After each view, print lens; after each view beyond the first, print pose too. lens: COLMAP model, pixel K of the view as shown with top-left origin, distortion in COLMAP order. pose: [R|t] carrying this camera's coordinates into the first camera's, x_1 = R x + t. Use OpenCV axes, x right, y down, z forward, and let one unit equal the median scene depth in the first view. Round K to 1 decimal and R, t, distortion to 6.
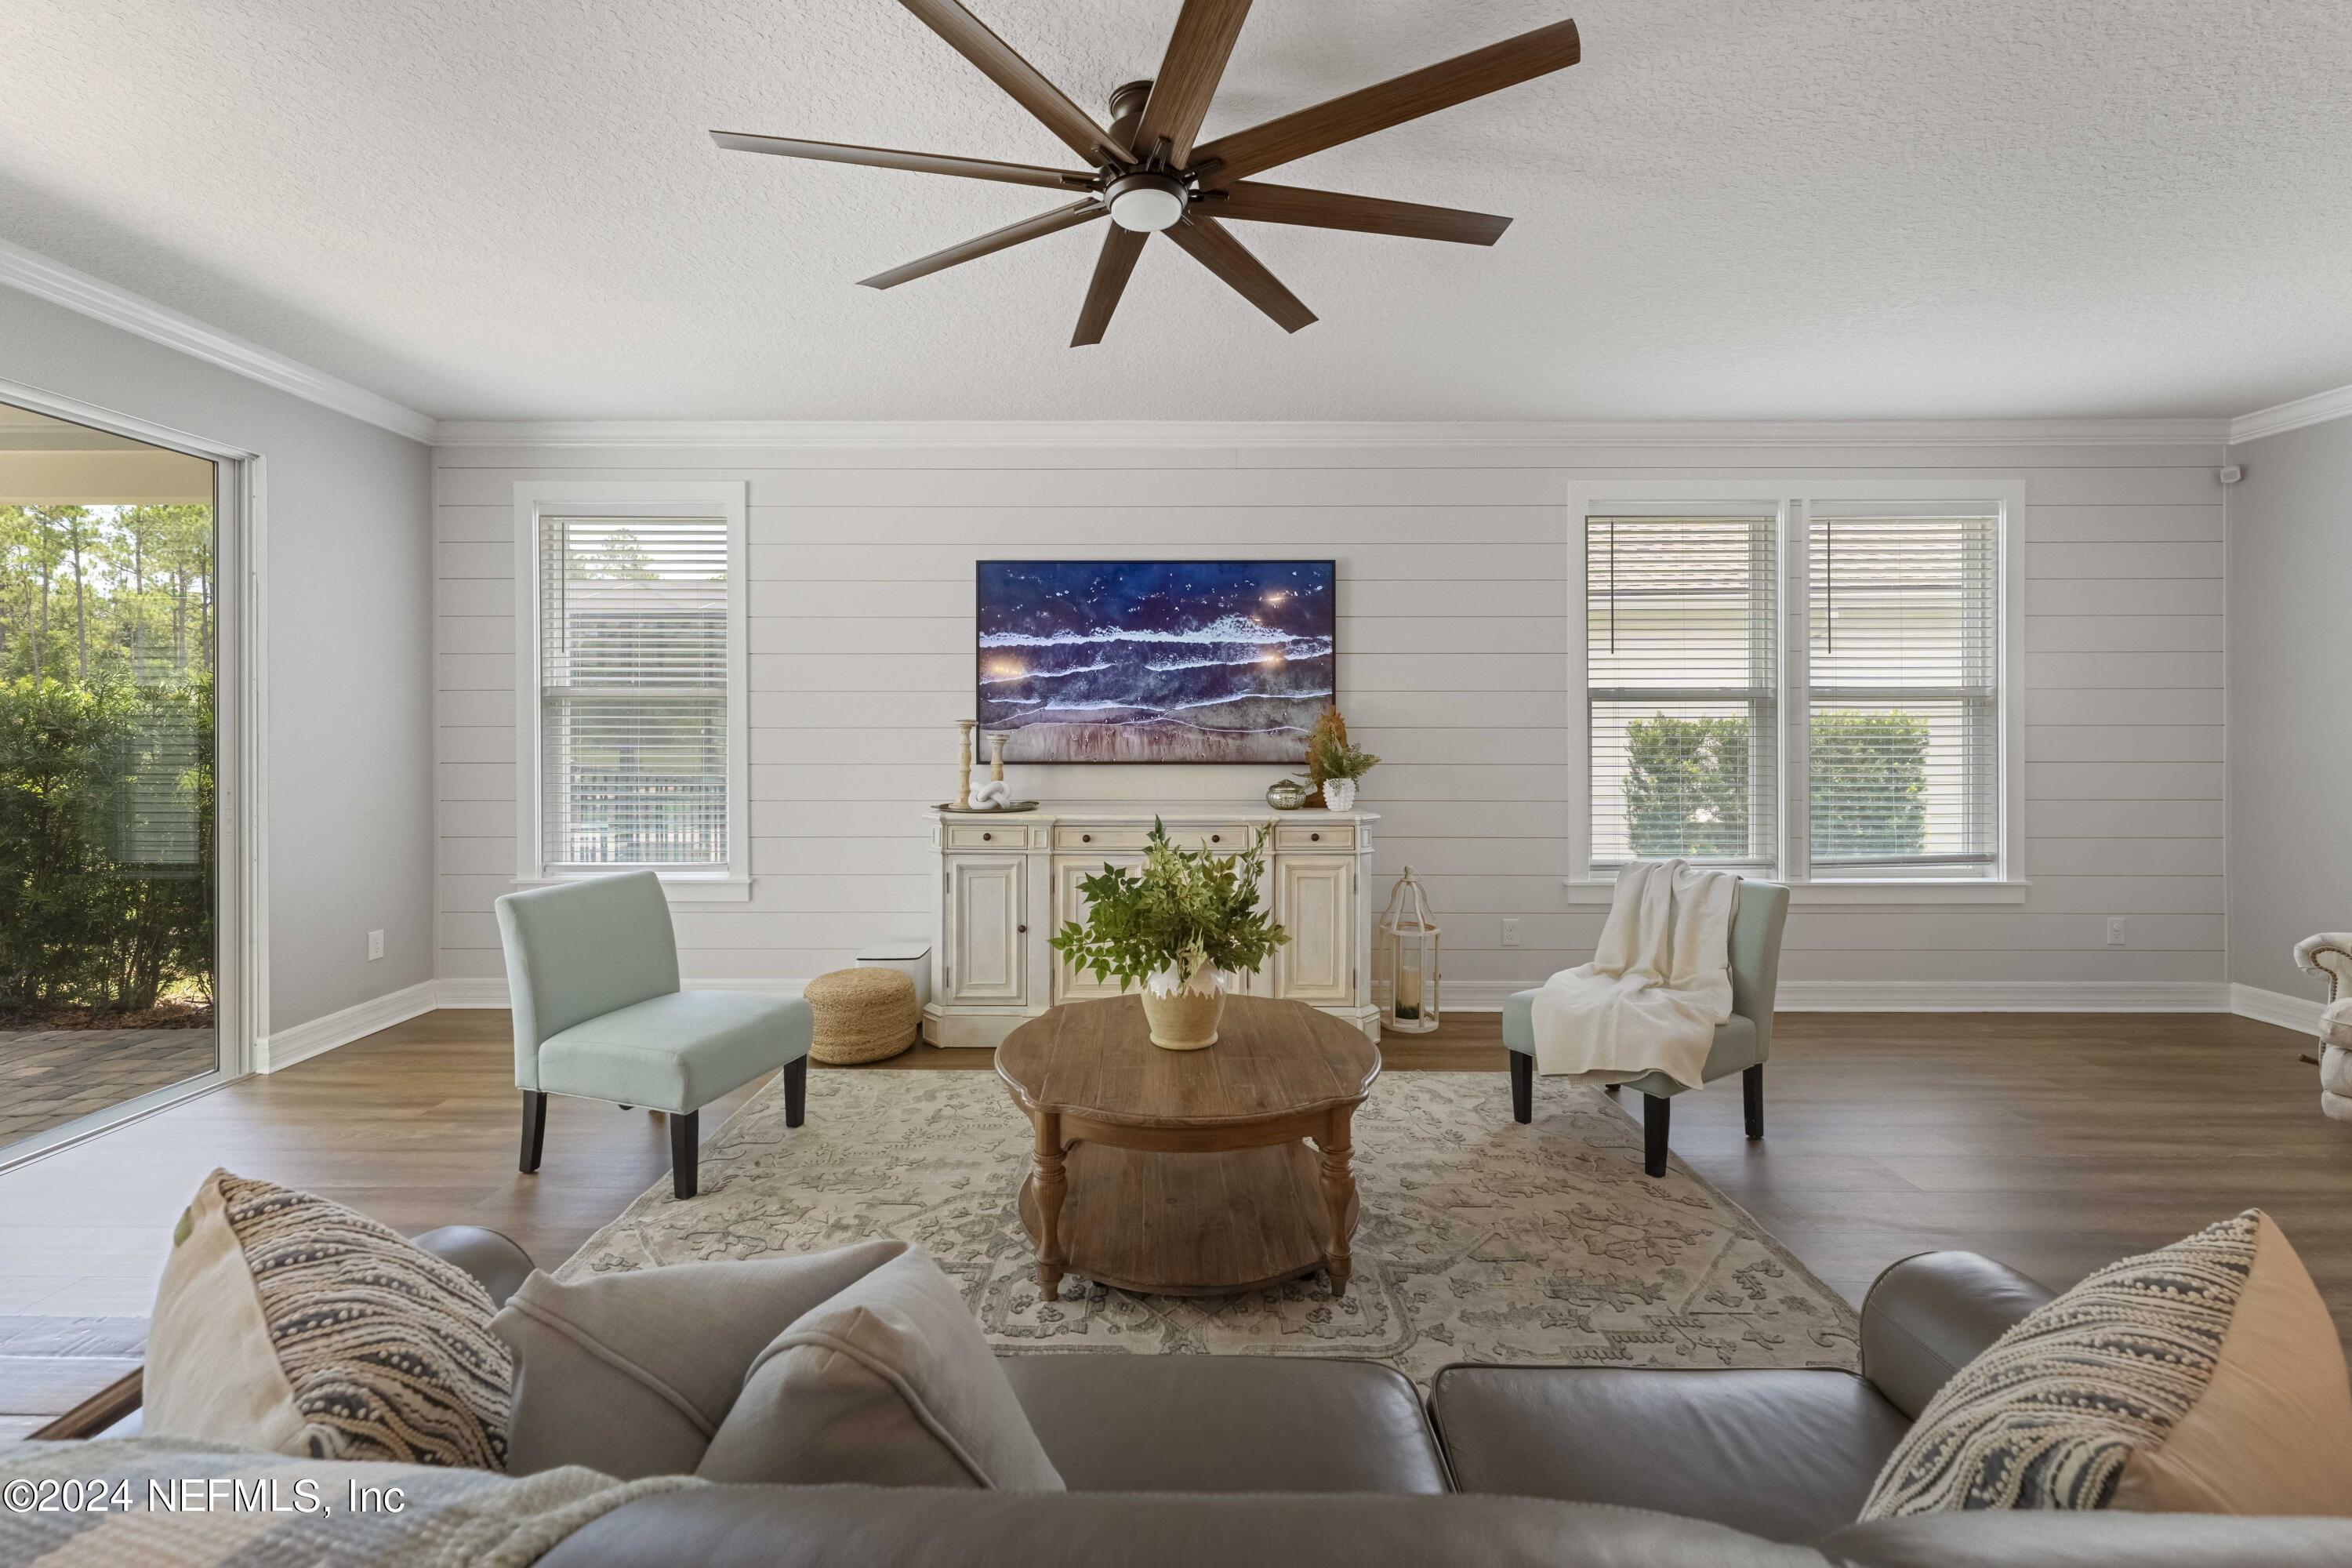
lens RADIAL K [[968.7, 0, 1171.5], [0, 968.7, 726.3], [0, 0, 1]] dist [0.000695, 0.000012]
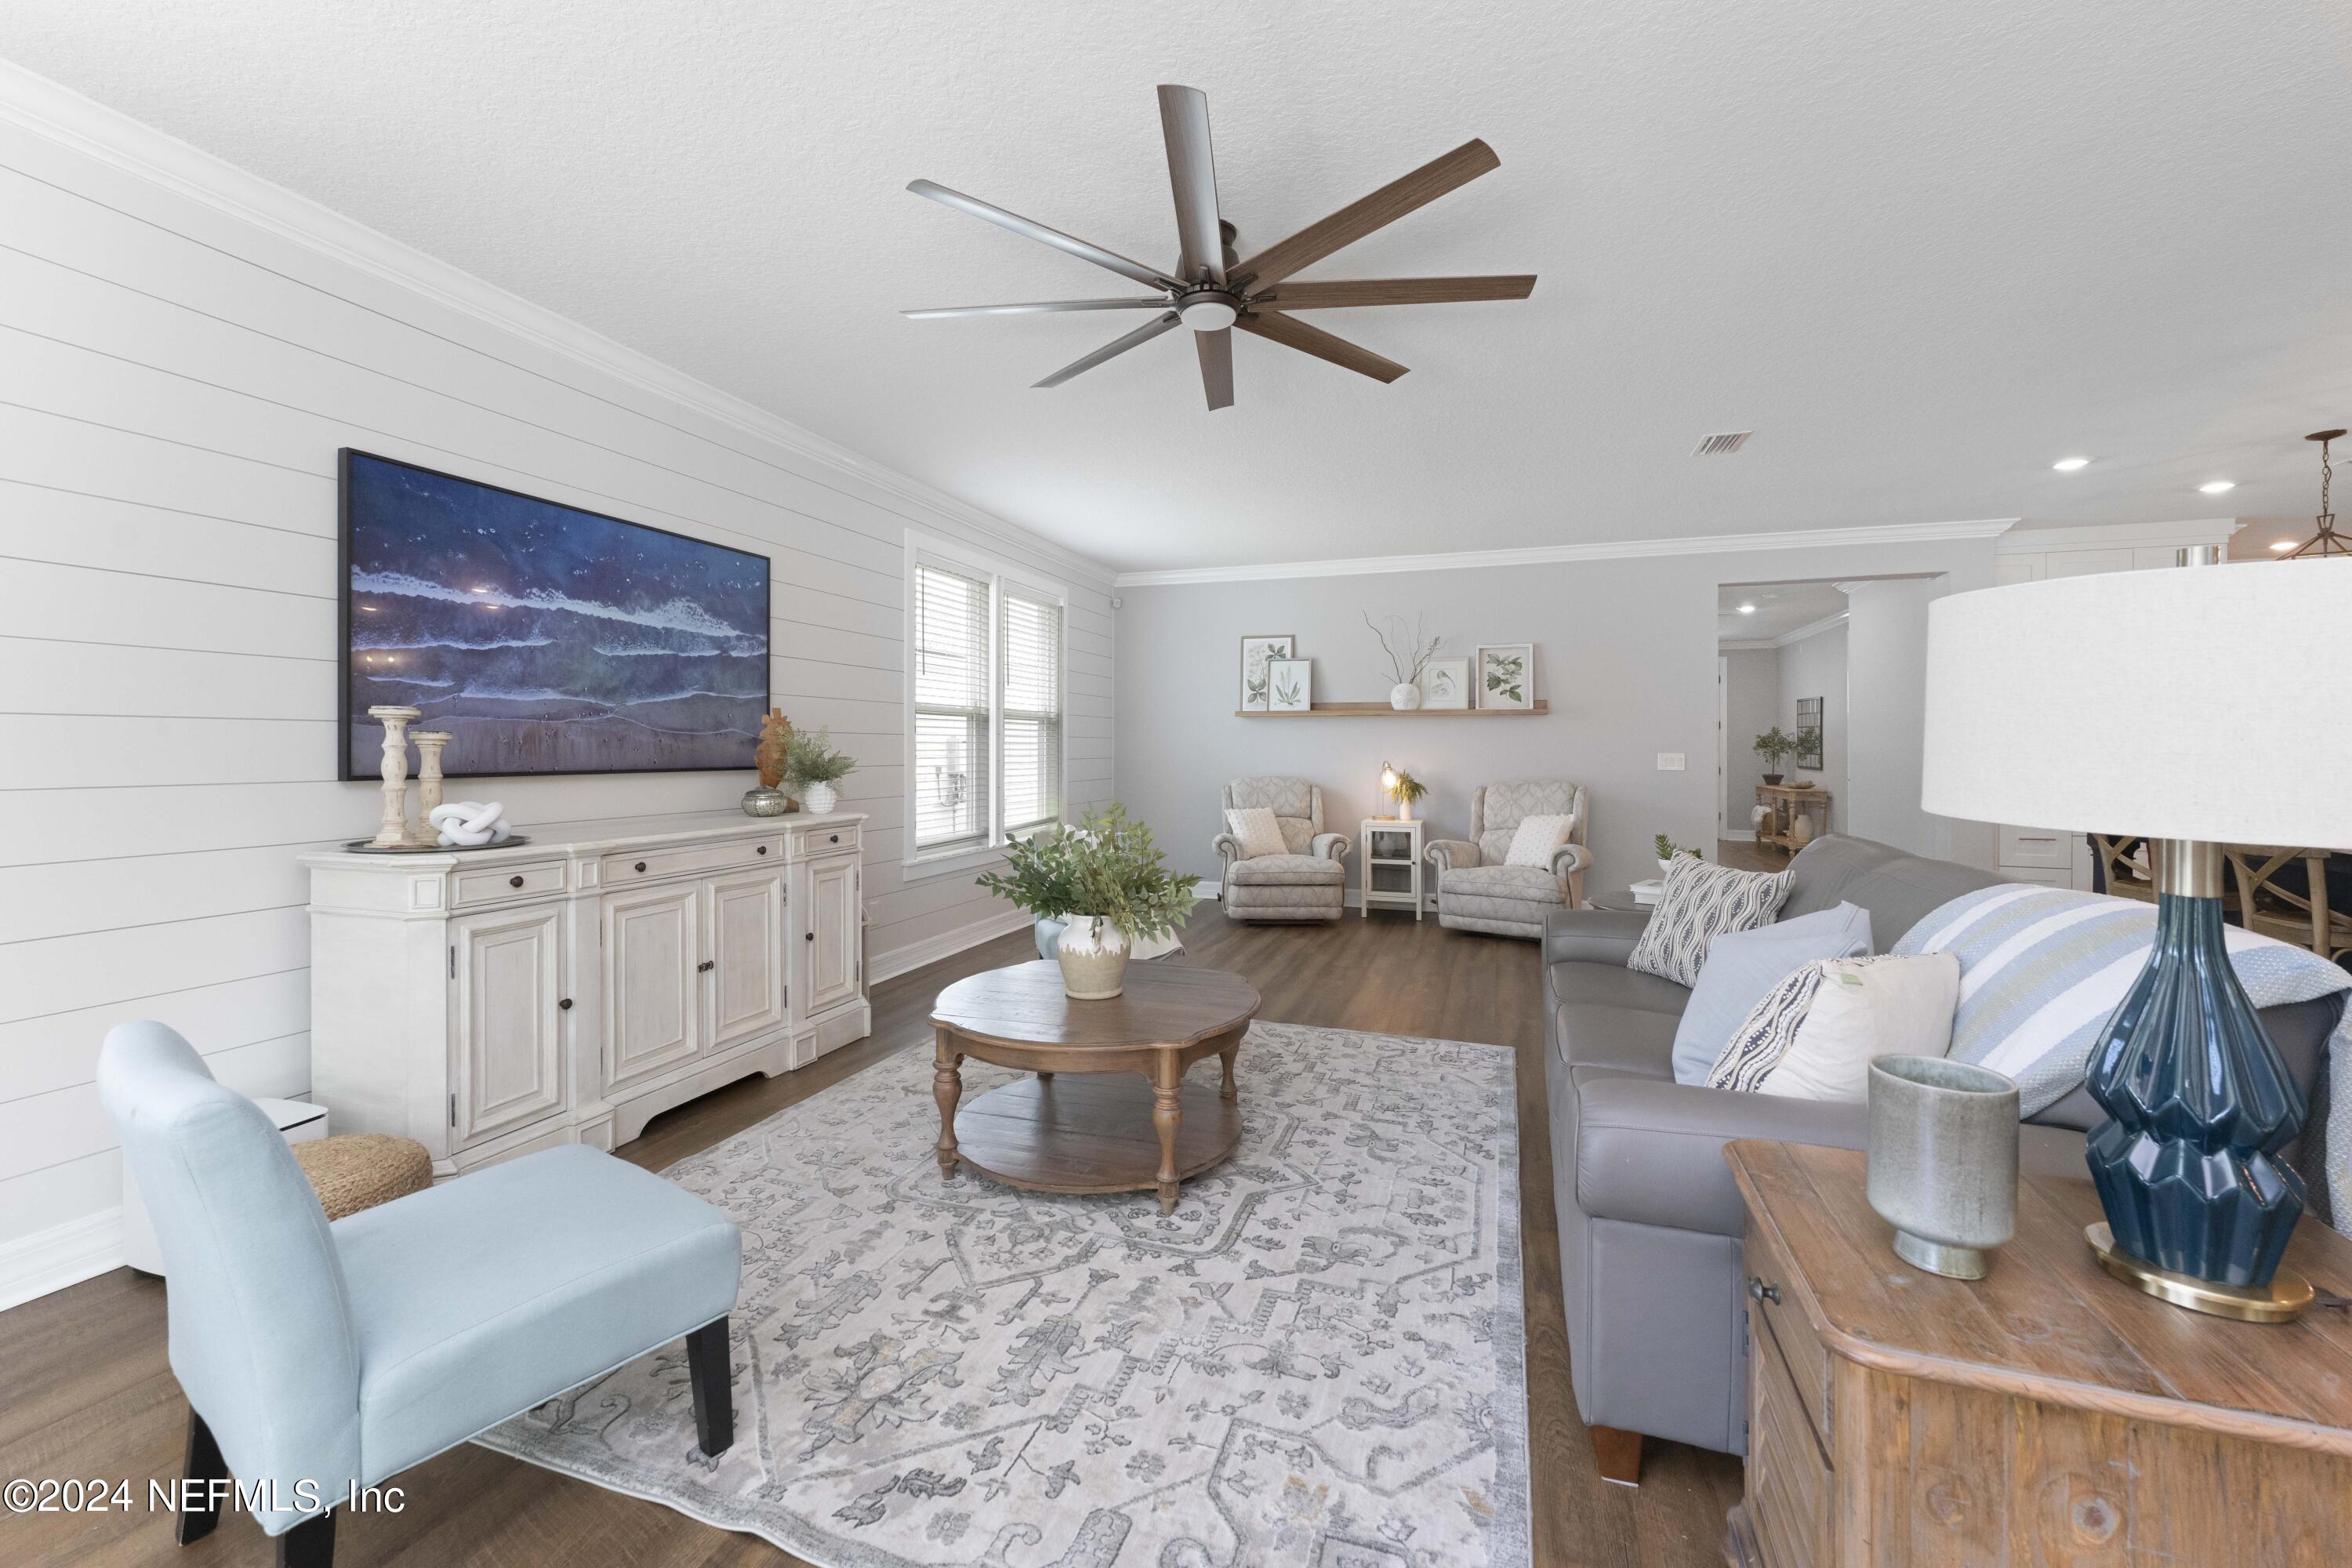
lens RADIAL K [[959.4, 0, 1159.1], [0, 959.4, 747.5], [0, 0, 1]] dist [0.001083, -0.000253]
pose [[0.332117, 0.000896, 0.943238, -0.602974], [0.000854, 0.999999, -0.001250, 0.019299], [-0.943238, 0.001220, 0.332115, 0.316200]]
